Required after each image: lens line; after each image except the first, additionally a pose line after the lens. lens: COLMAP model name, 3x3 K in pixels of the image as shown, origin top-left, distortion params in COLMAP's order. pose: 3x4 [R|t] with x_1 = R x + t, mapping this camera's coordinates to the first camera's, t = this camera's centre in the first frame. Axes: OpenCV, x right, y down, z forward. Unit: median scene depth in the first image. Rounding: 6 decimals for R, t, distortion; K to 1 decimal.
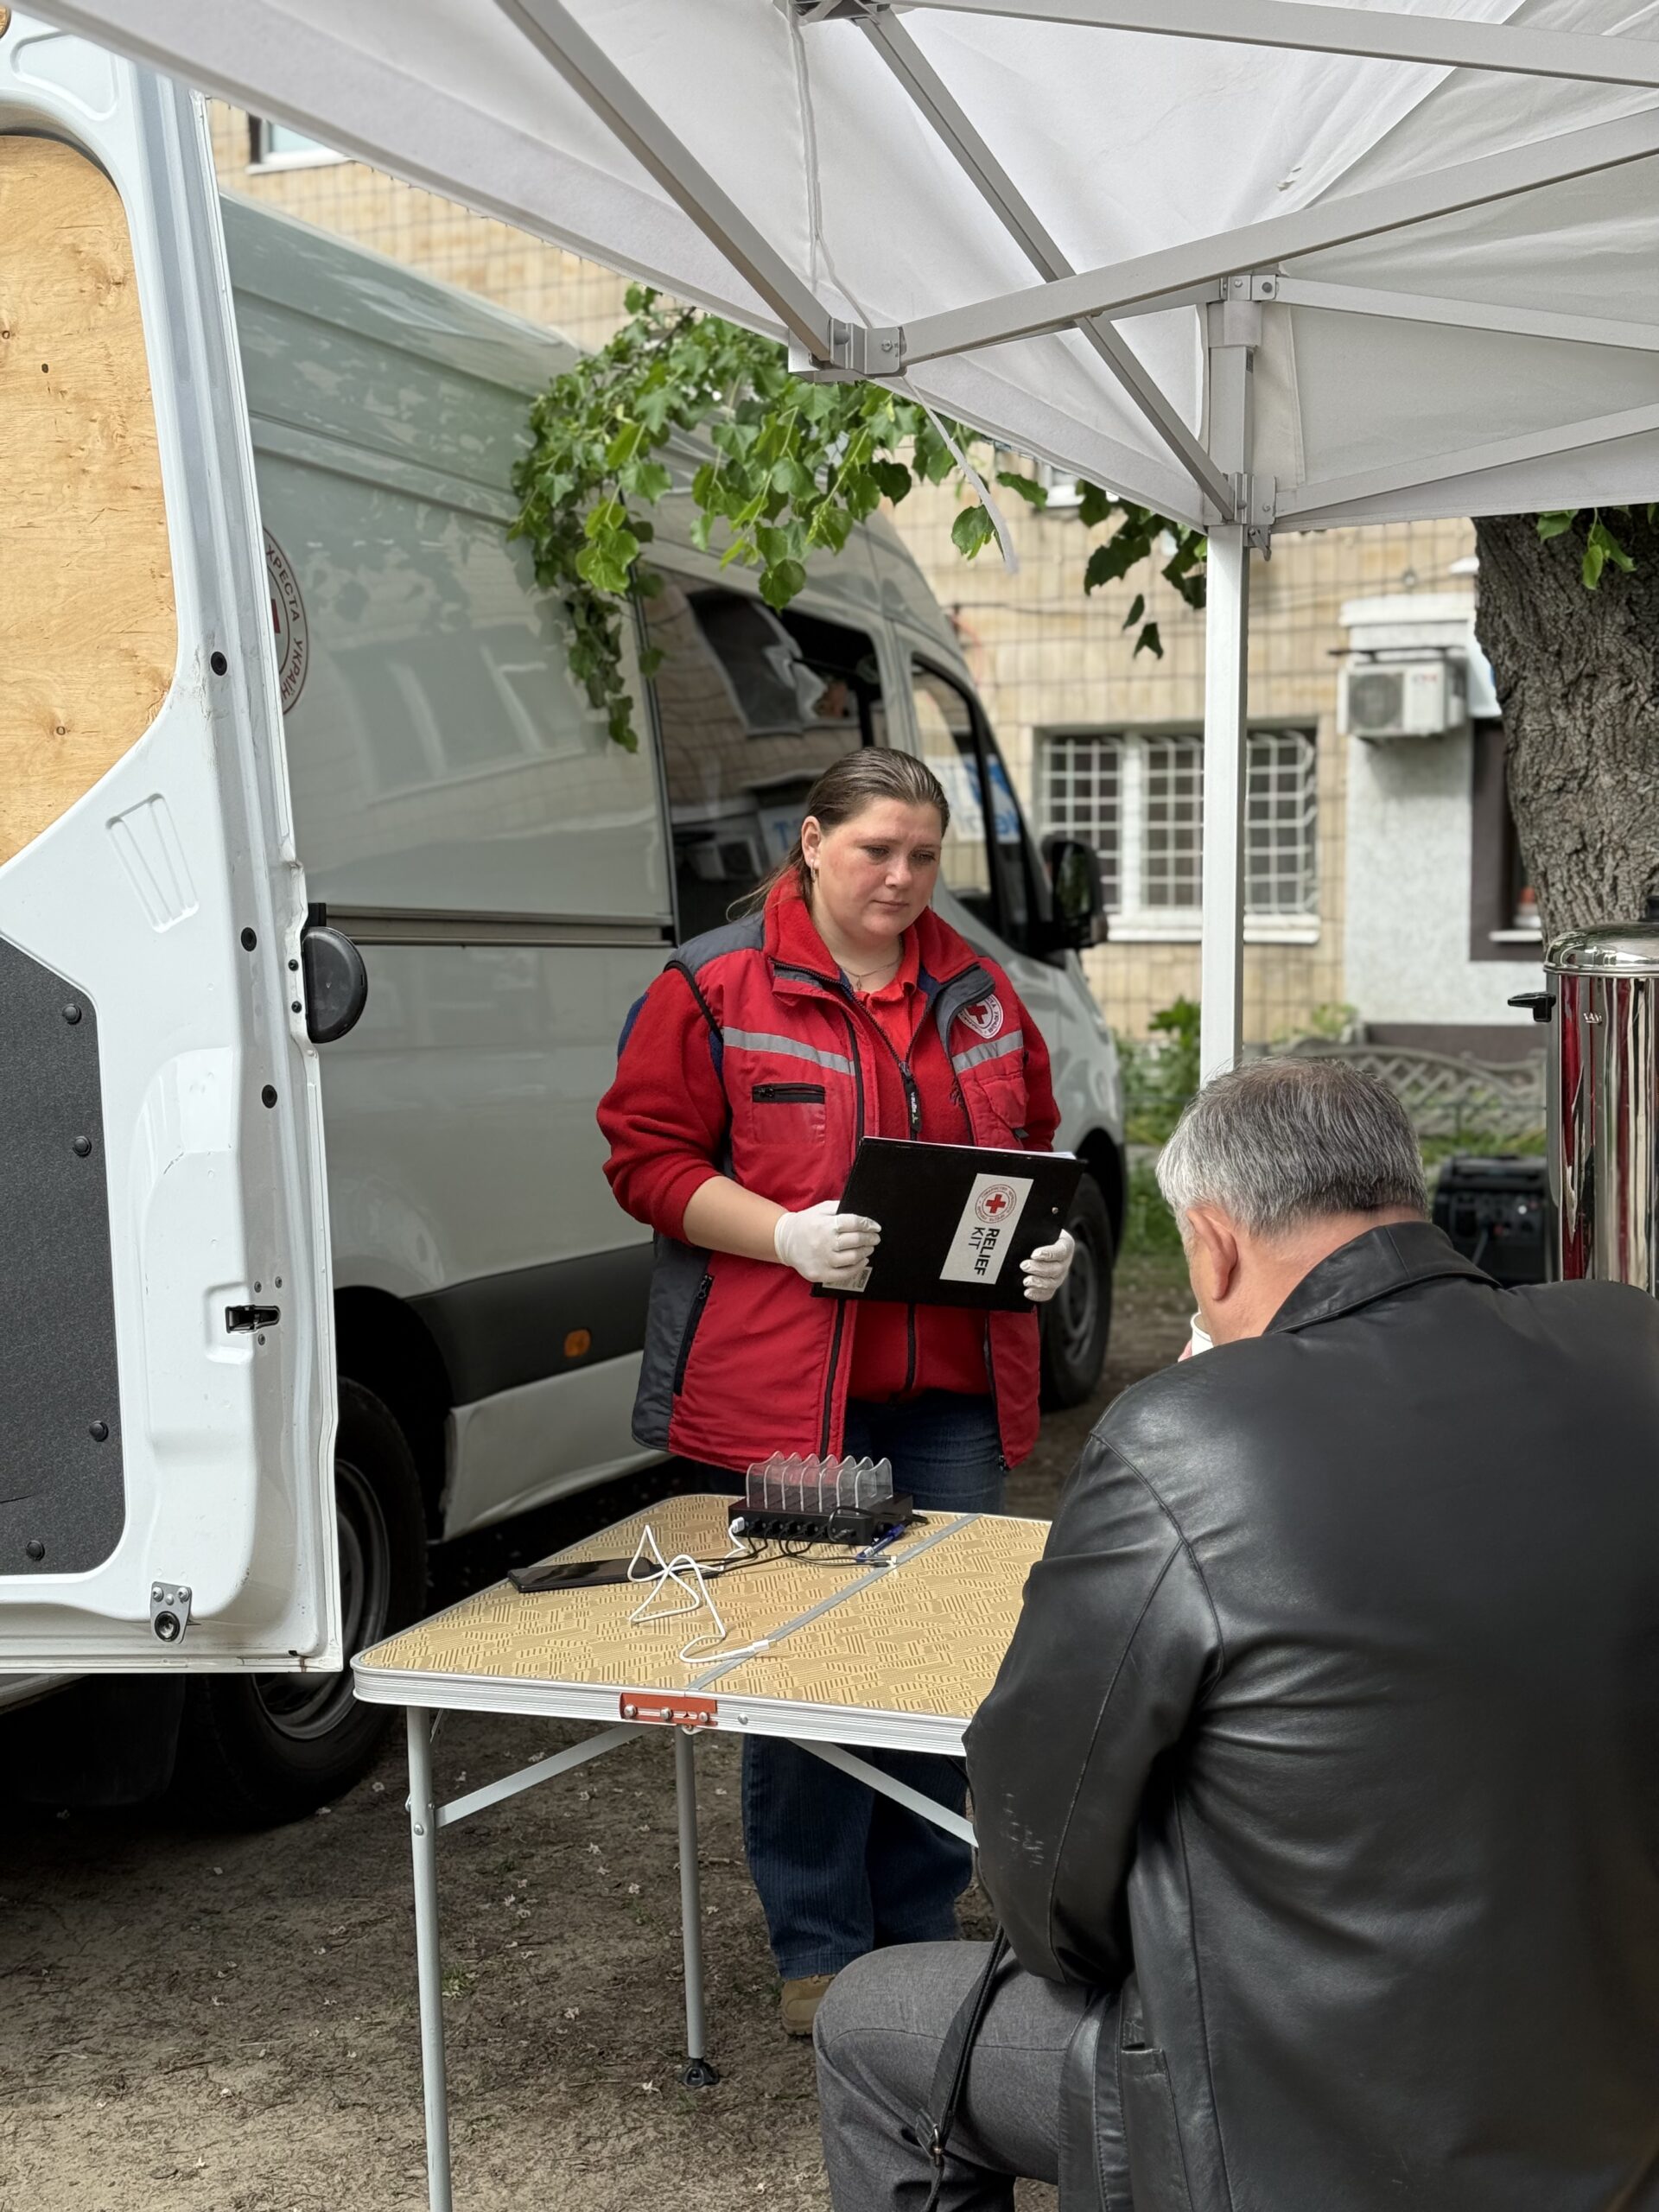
lens RADIAL K [[3113.3, 0, 829.5], [0, 3113.3, 1106.0], [0, 0, 1]] dist [0.162517, -0.025146]
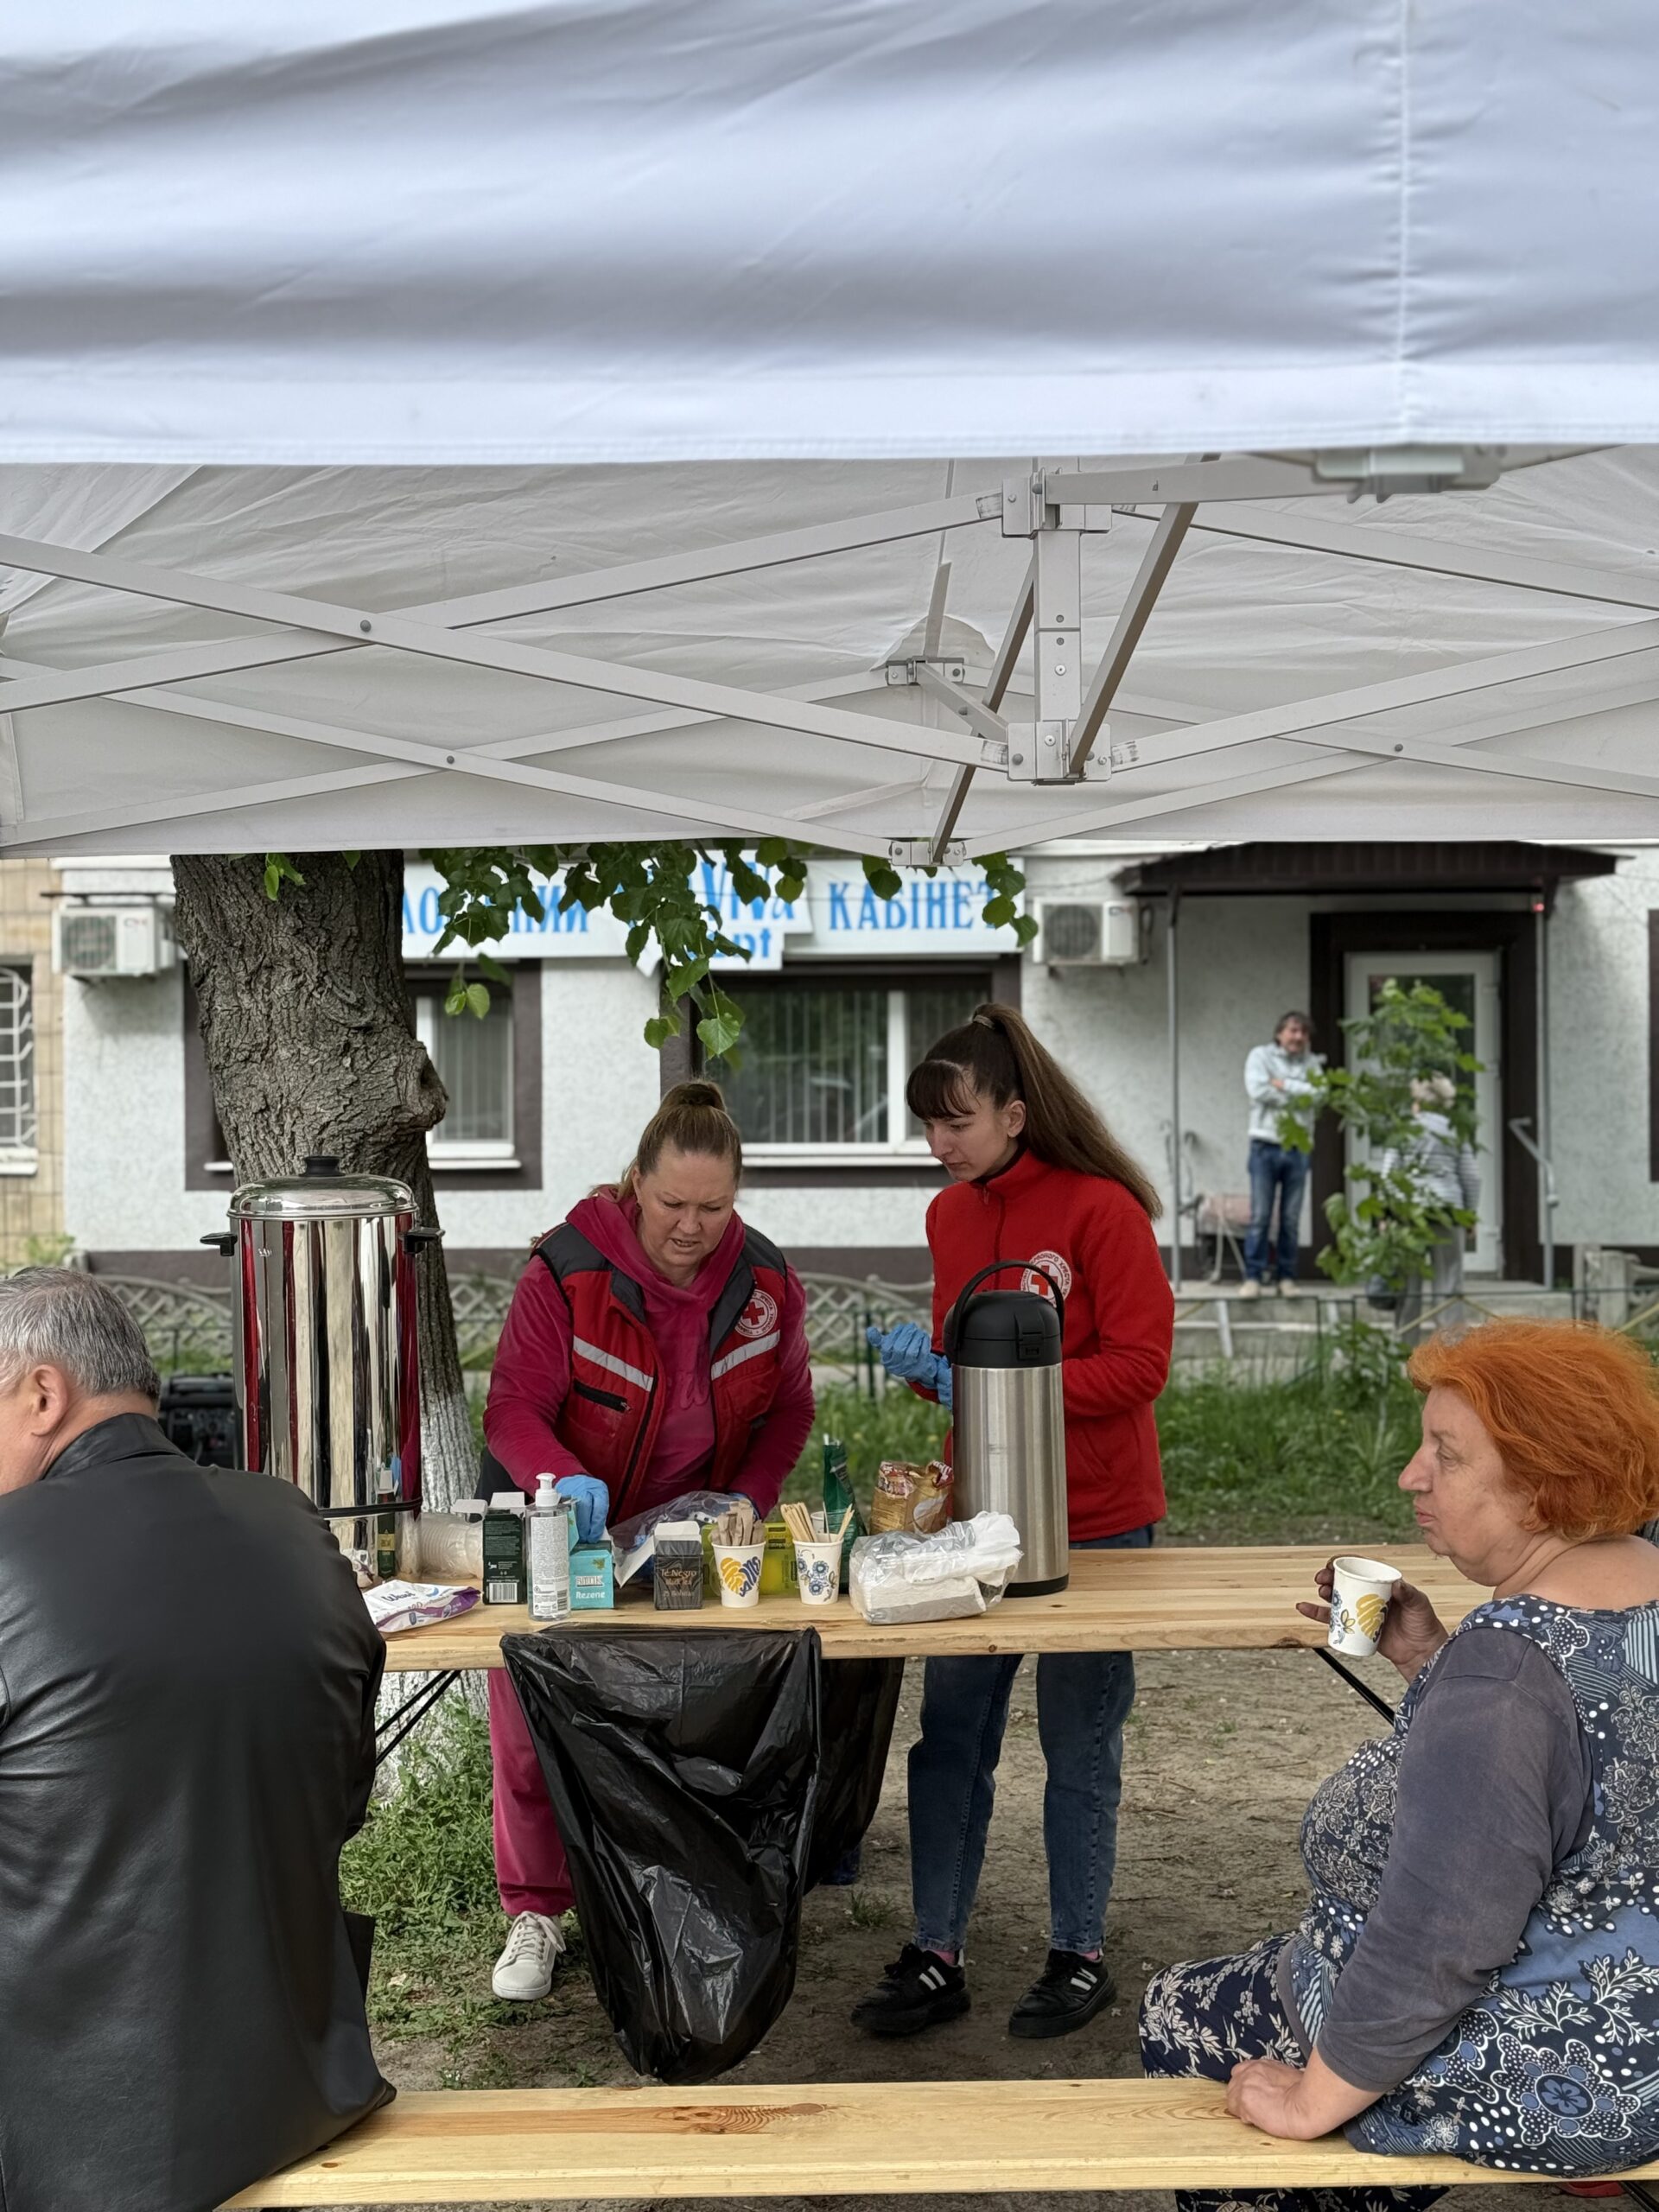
lens RADIAL K [[3113.3, 0, 829.5], [0, 3113.3, 1106.0], [0, 0, 1]] dist [0.162517, -0.025146]
pose [[0.920098, -0.004115, 0.391667, -0.009099], [0.032018, 0.997389, -0.064736, 0.000519], [-0.390378, 0.072104, 0.917827, -0.052953]]
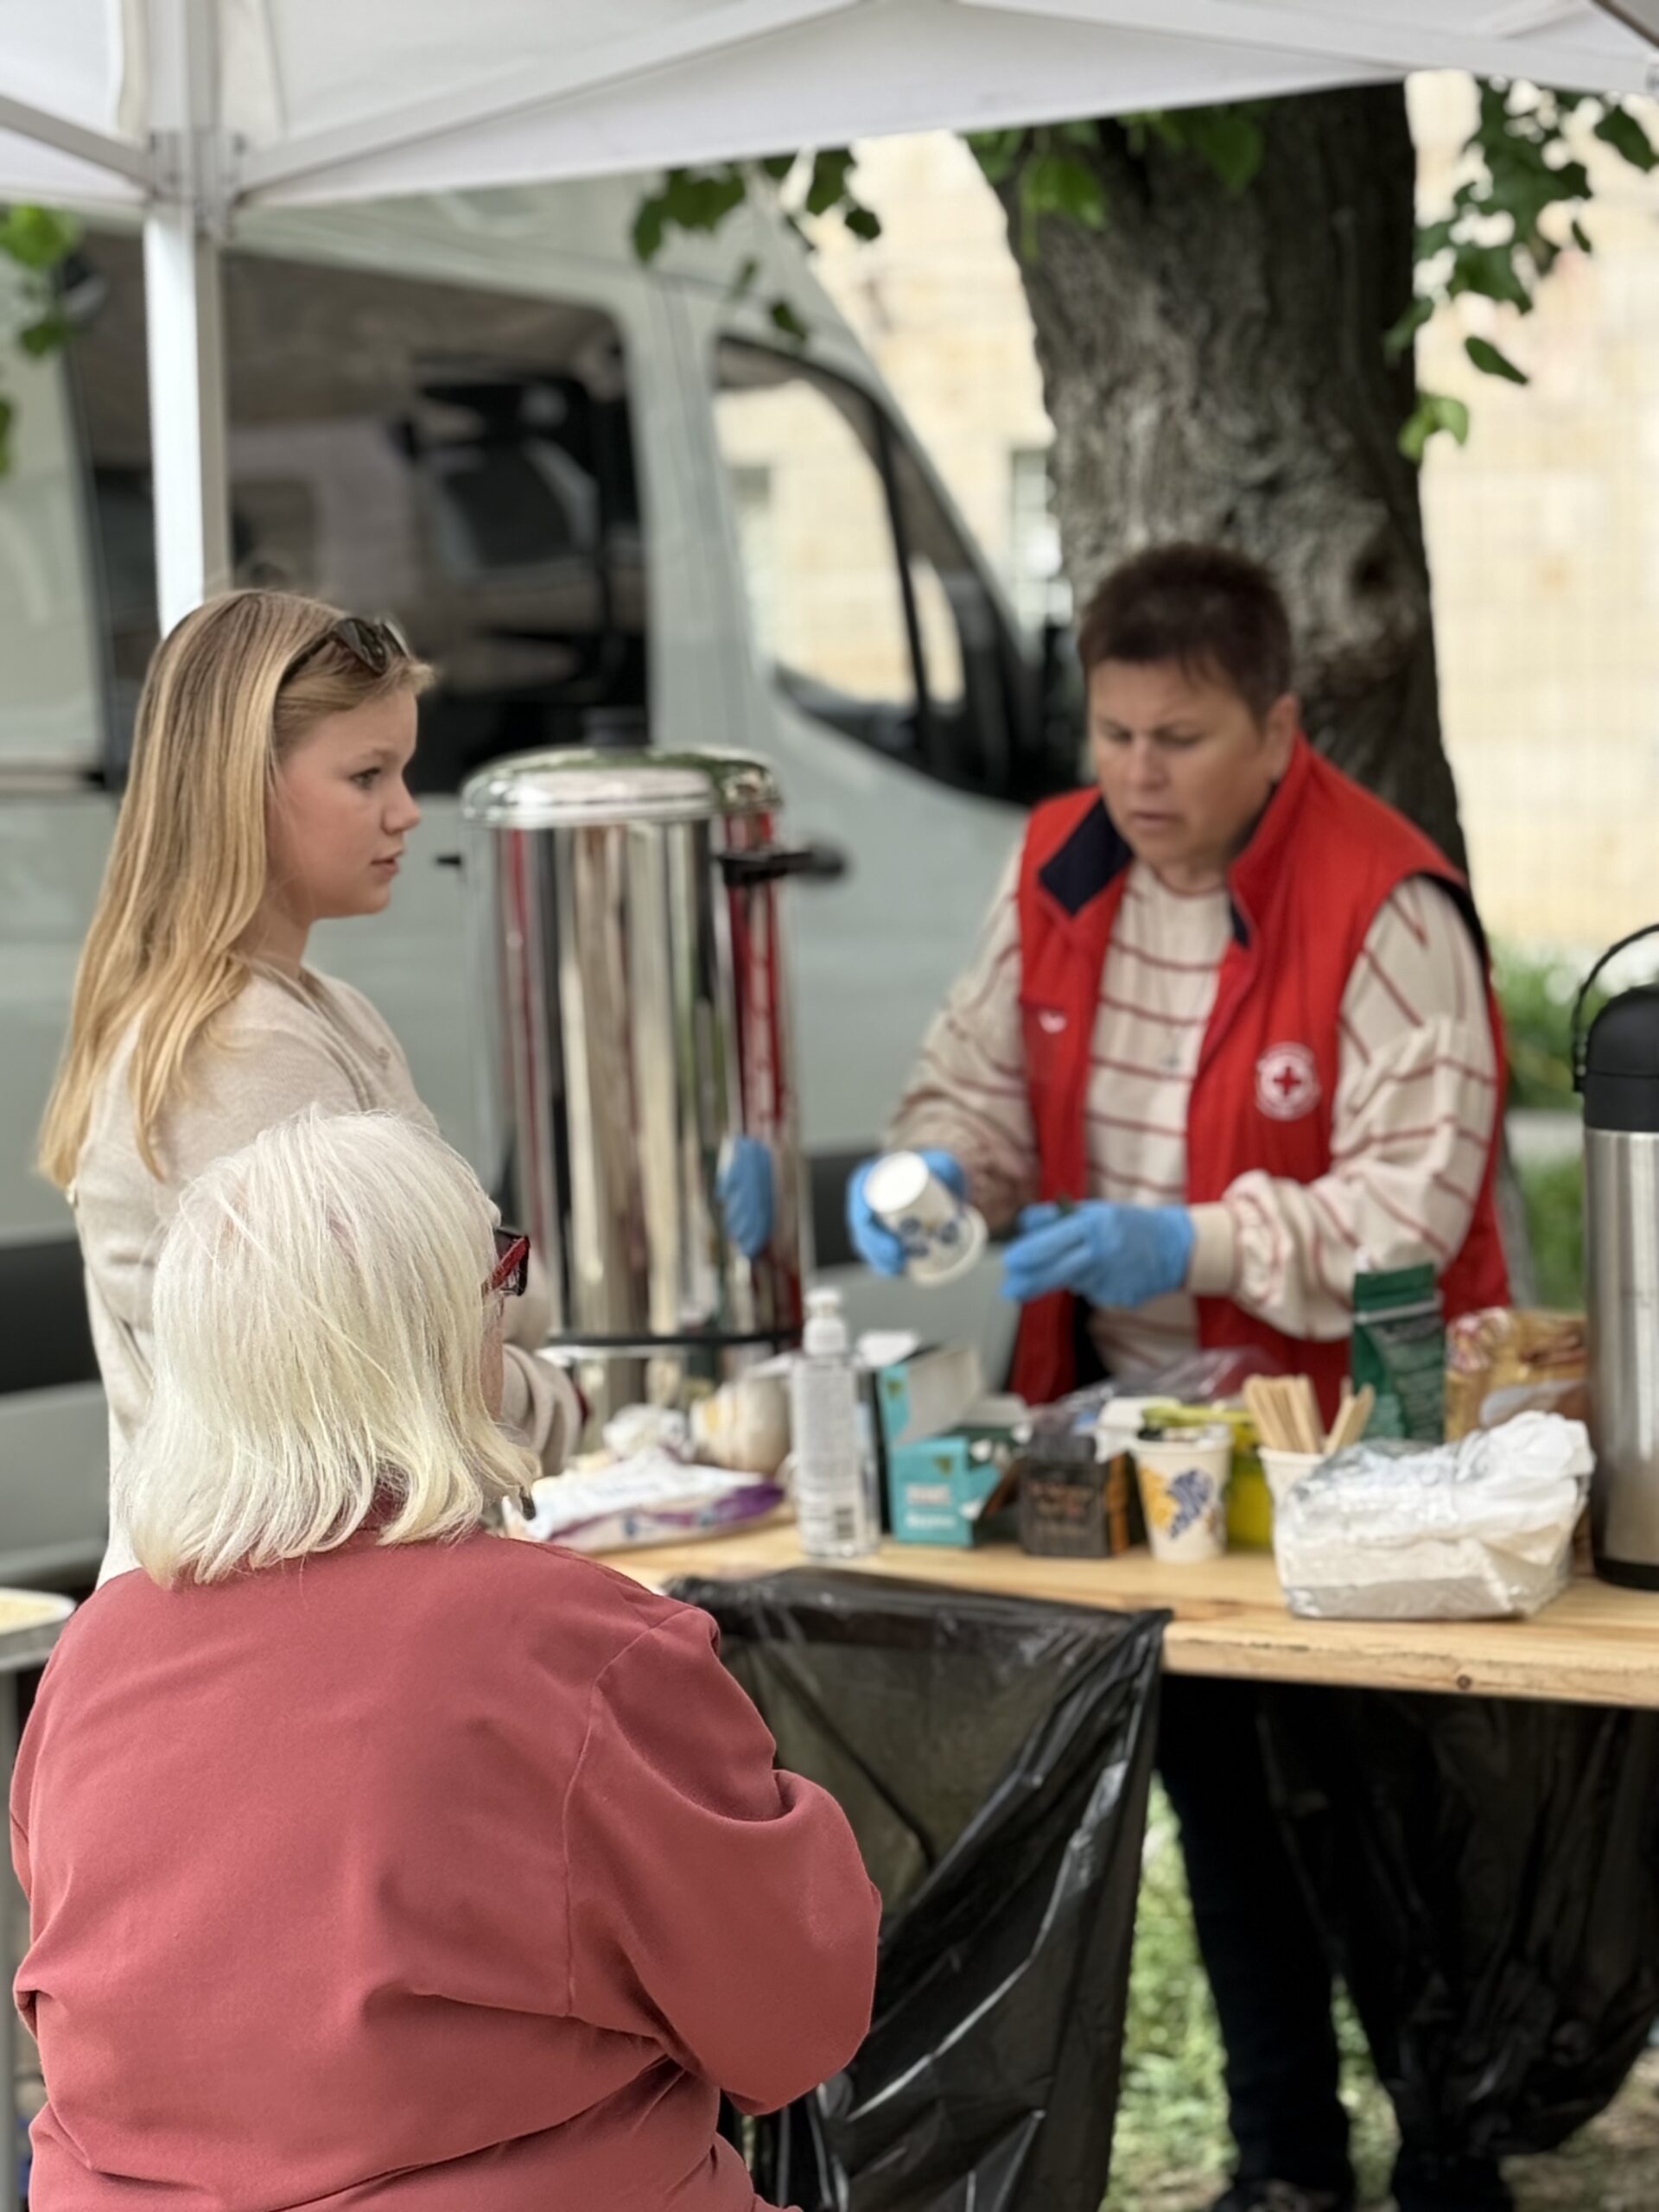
lens RADIAL K [[5460.1, 0, 829.5], [0, 5460.1, 1106.0], [0, 0, 1]] dist [0.207207, -0.011828]
pose [[0.983958, -0.000003, -0.178401, 0.109523], [0.001045, 0.999983, 0.005749, 0.003406], [0.178398, -0.005843, 0.983941, -0.046968]]
